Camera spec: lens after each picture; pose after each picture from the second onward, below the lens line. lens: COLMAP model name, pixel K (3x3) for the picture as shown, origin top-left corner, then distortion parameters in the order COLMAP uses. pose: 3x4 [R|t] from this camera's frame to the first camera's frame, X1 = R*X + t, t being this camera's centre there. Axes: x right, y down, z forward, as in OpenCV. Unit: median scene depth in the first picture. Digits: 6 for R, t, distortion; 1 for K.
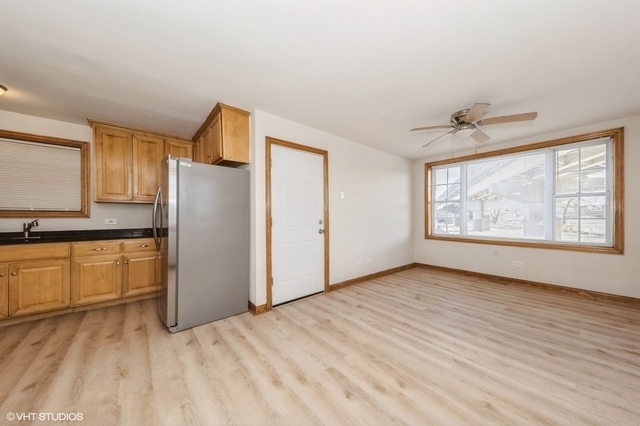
lens RADIAL K [[220.4, 0, 320.0], [0, 220.4, 213.0], [0, 0, 1]] dist [0.001624, -0.000157]
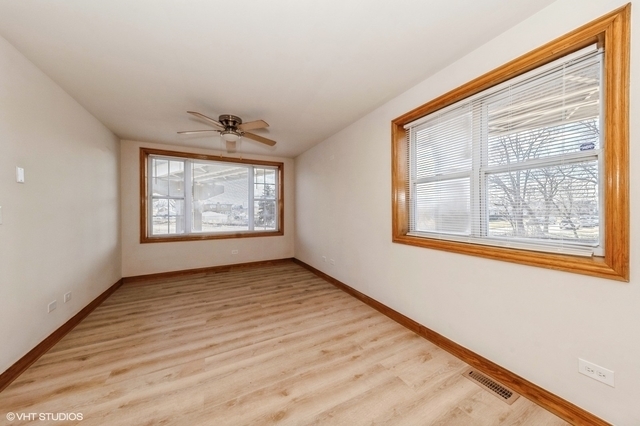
lens RADIAL K [[220.4, 0, 320.0], [0, 220.4, 213.0], [0, 0, 1]] dist [0.001624, -0.000157]
pose [[0.189923, -0.010799, 0.981740, -0.304285], [-0.011850, 0.999841, 0.013291, -0.017513], [-0.981727, -0.014158, 0.189765, 0.375352]]
